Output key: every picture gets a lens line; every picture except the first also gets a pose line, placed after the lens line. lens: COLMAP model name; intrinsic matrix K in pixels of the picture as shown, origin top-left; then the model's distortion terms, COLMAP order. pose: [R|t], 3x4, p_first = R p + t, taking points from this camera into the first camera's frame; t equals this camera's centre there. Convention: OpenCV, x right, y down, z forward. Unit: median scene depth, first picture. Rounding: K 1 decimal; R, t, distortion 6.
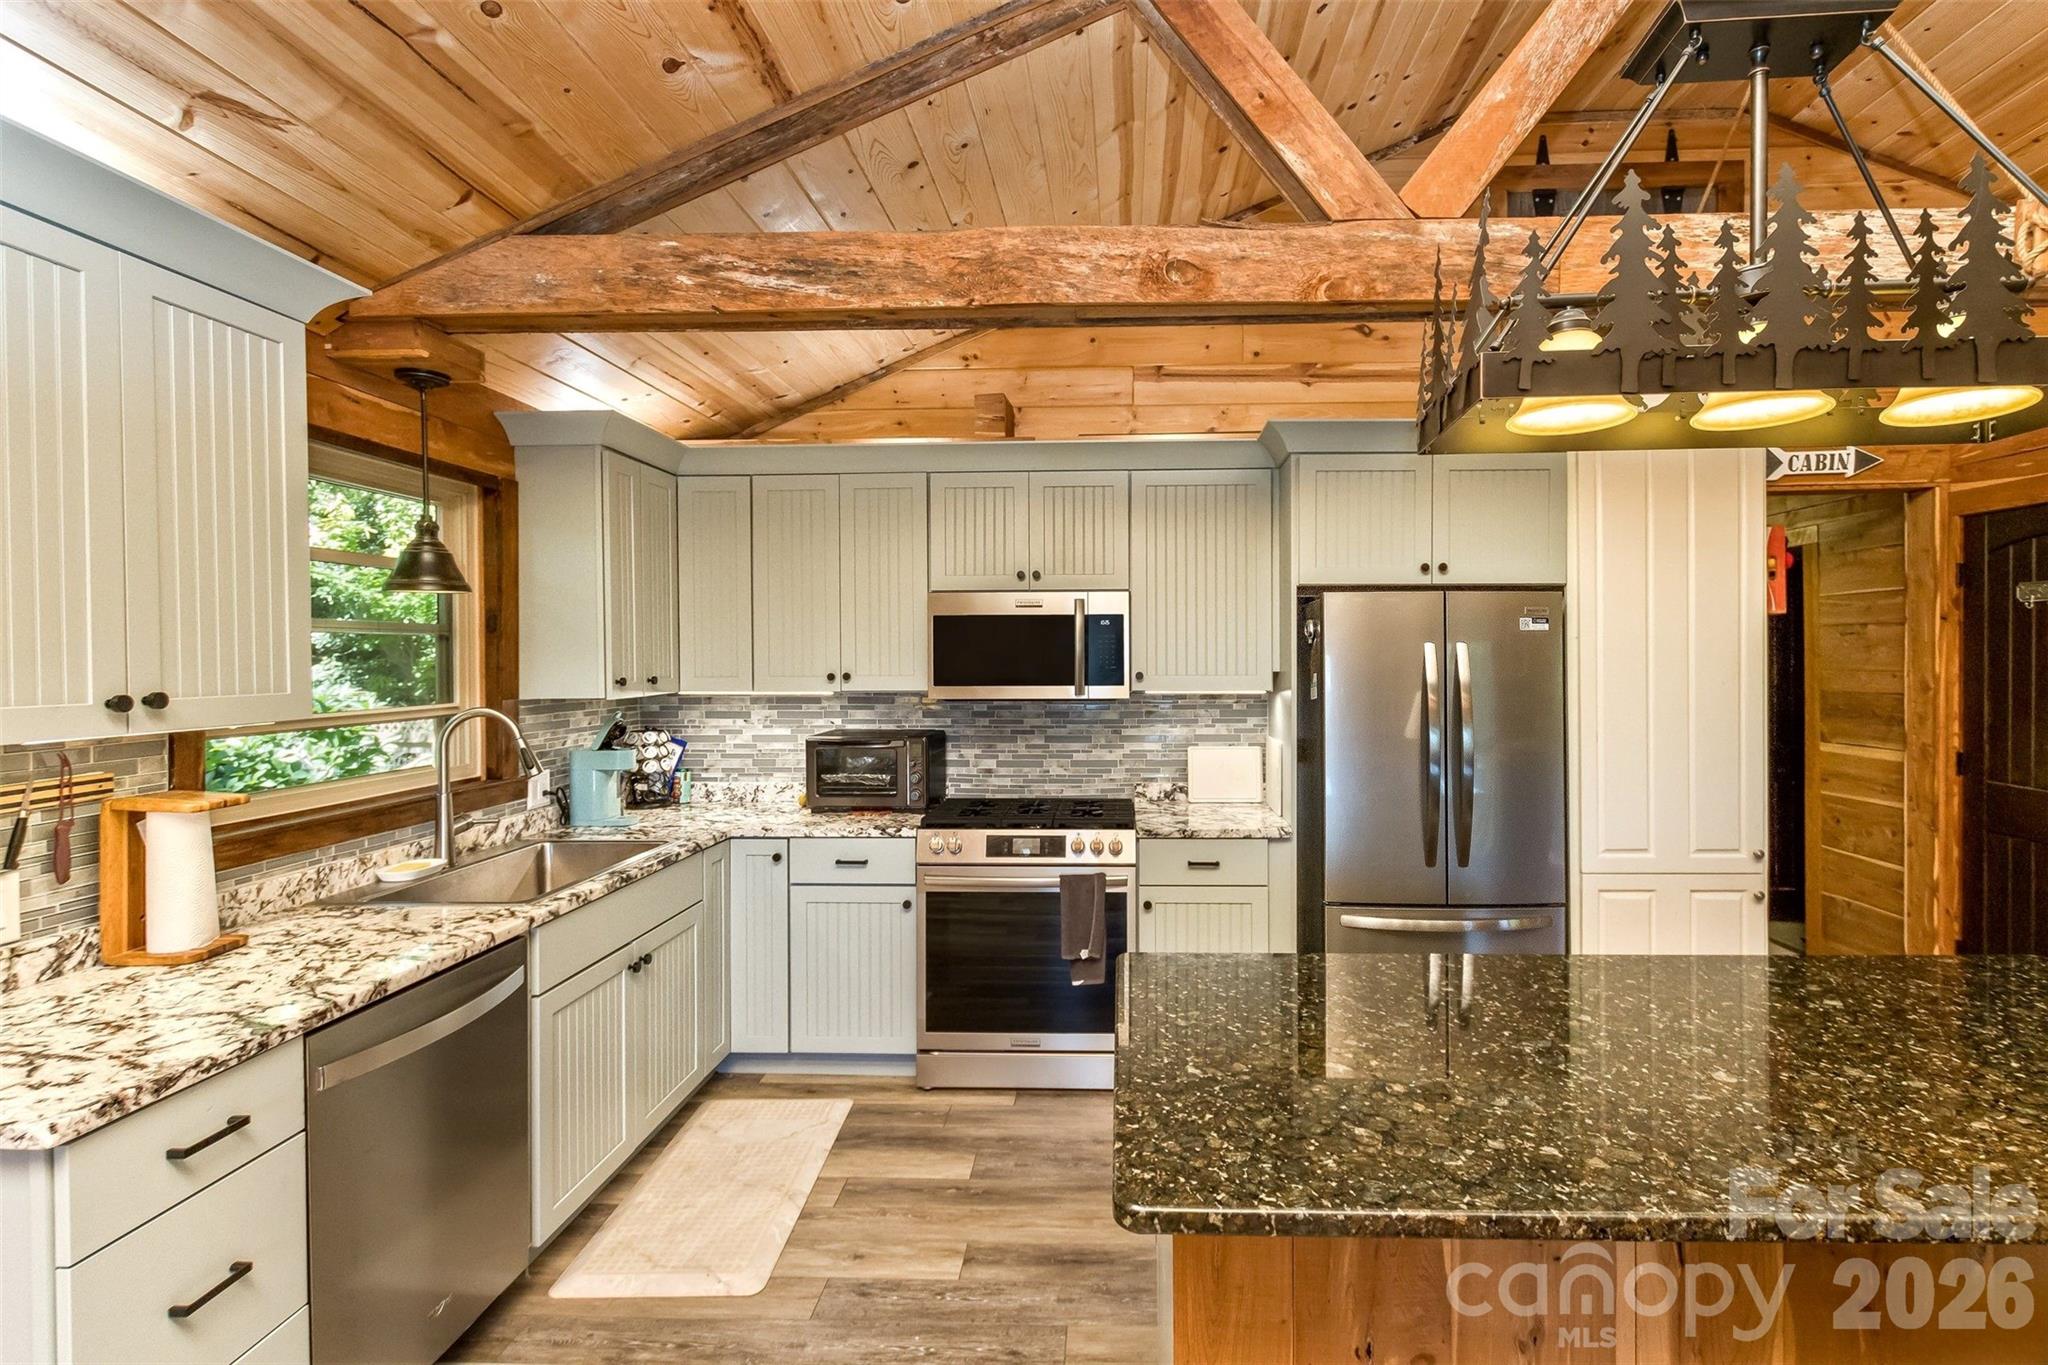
lens RADIAL K [[1012.0, 0, 1040.9], [0, 1012.0, 658.9], [0, 0, 1]] dist [0.002978, -0.000233]
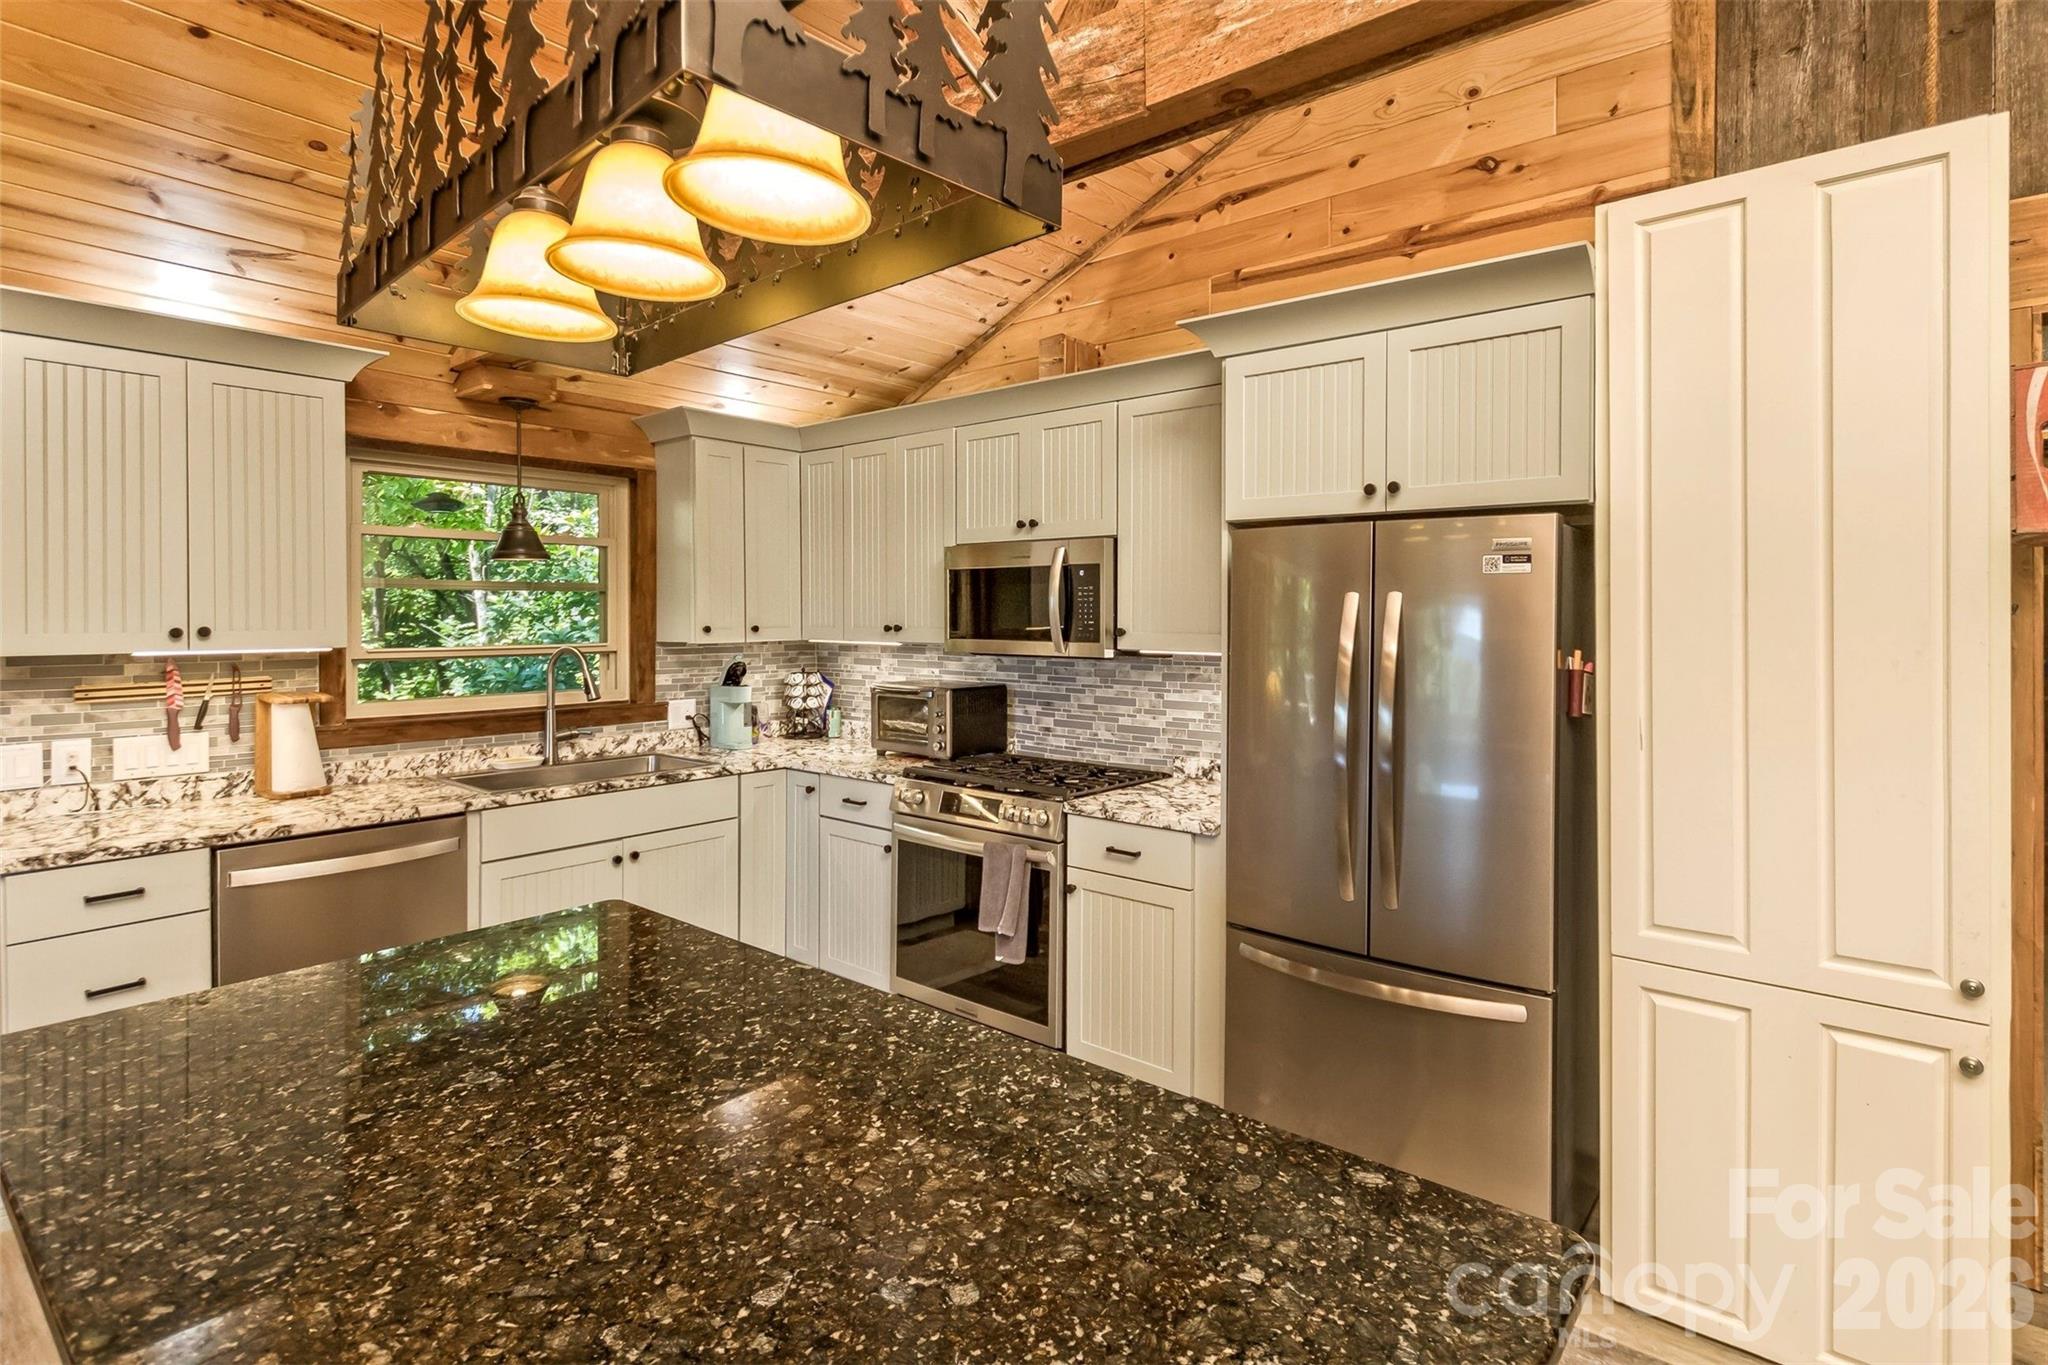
lens RADIAL K [[1012.0, 0, 1011.1], [0, 1012.0, 616.1], [0, 0, 1]] dist [0.002978, -0.000233]
pose [[0.792884, 0.008079, -0.609320, 0.596388], [-0.007210, 0.999966, 0.003875, -0.000346], [0.609330, 0.001321, 0.792915, 0.257099]]
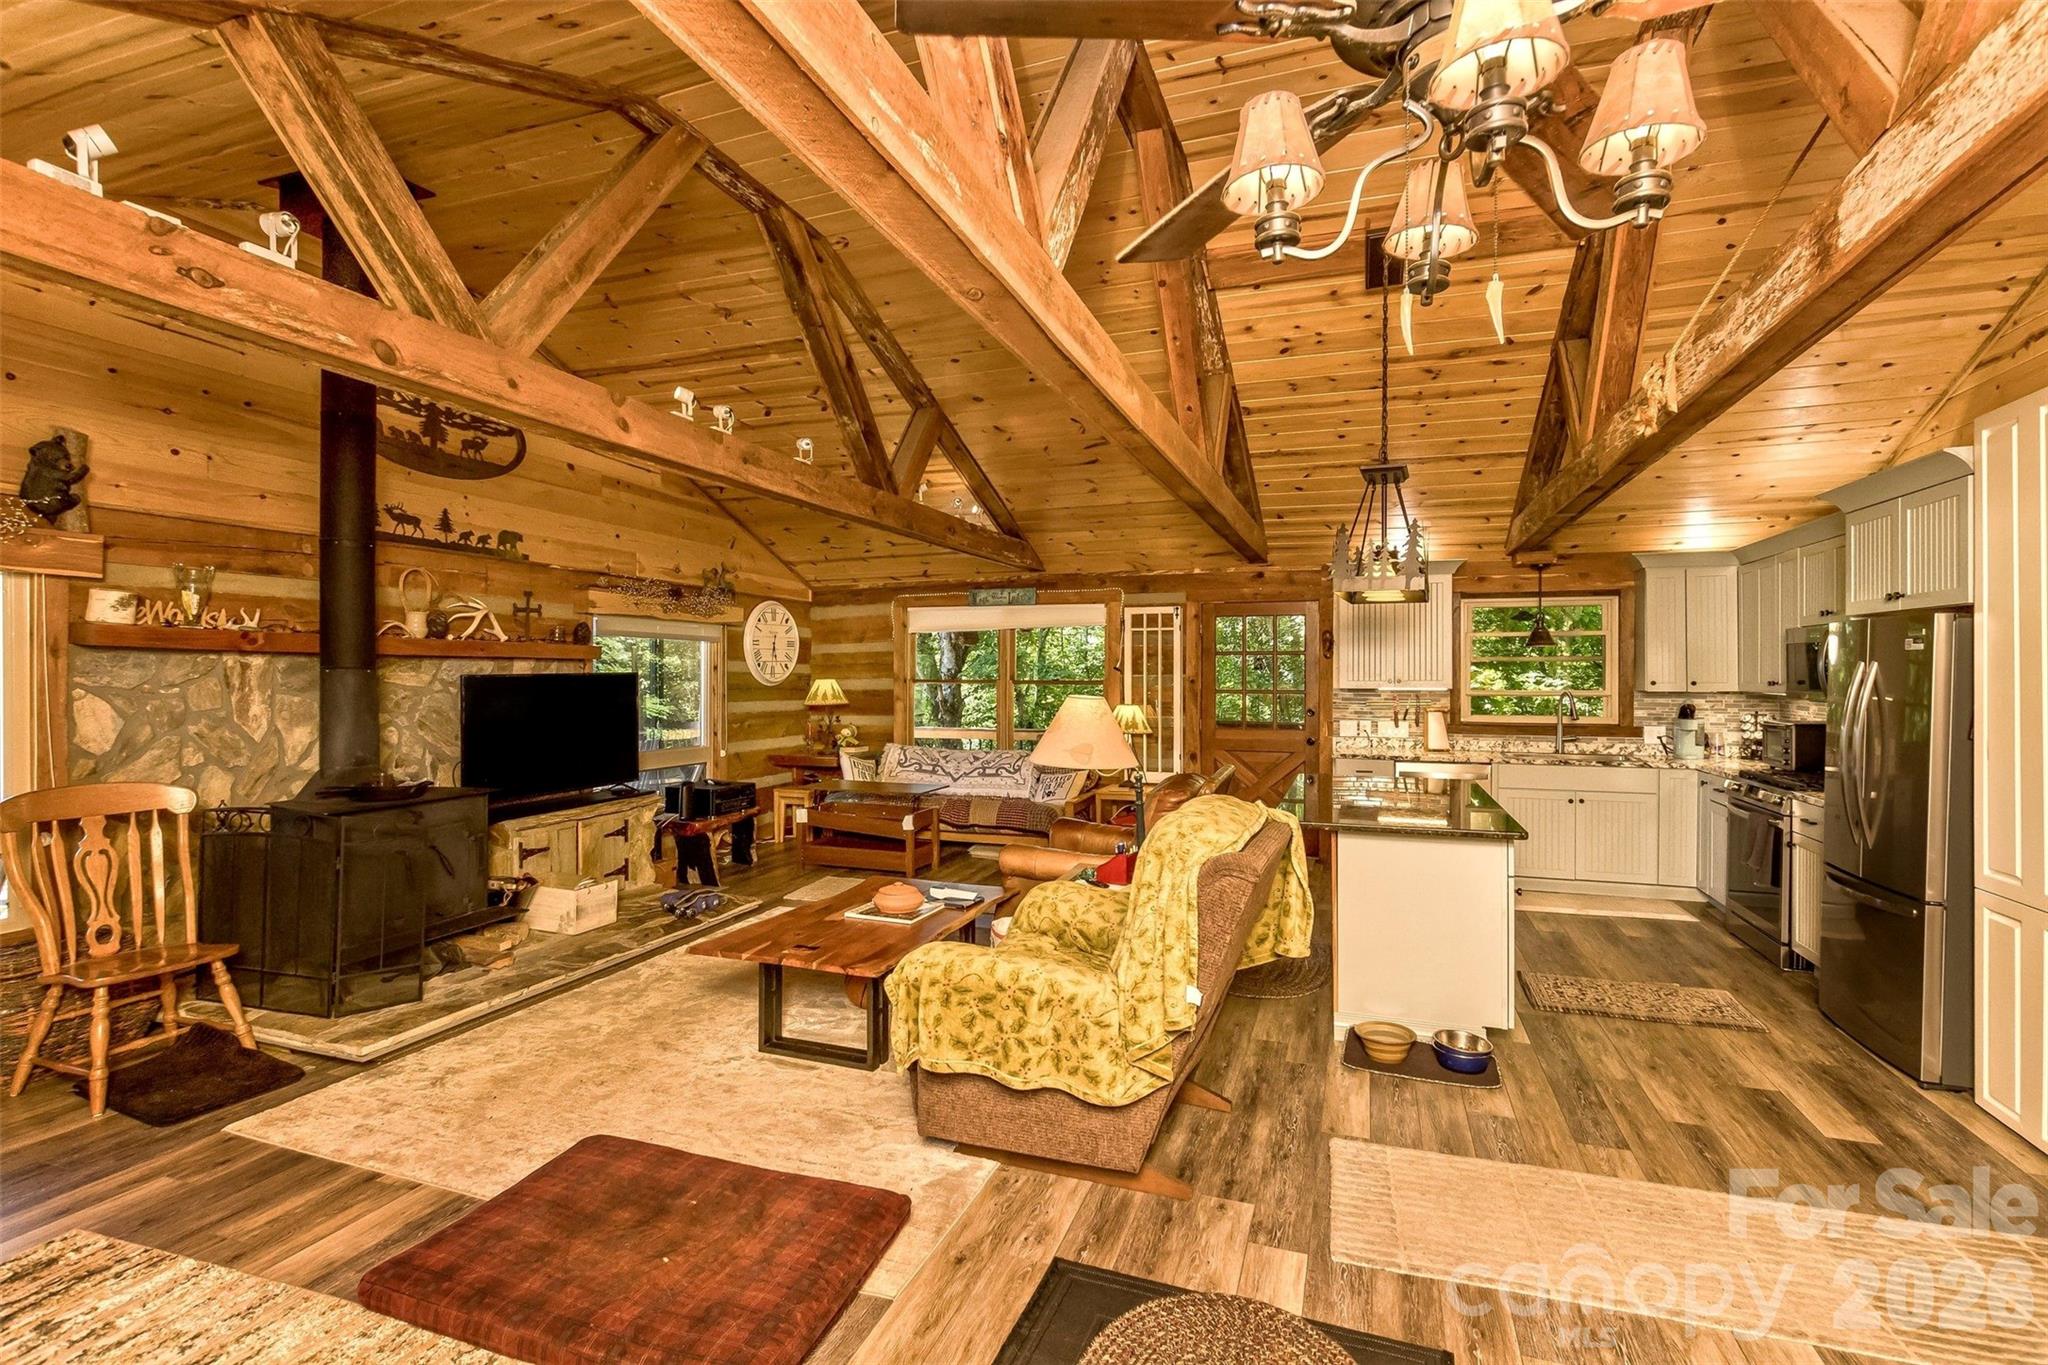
lens RADIAL K [[1012.0, 0, 1006.0], [0, 1012.0, 677.5], [0, 0, 1]] dist [0.002978, -0.000233]
pose [[-0.310831, 0.007900, -0.950432, 1.881012], [-0.003012, 0.999952, 0.009297, -0.003001], [0.950460, 0.005753, -0.310793, 0.393012]]
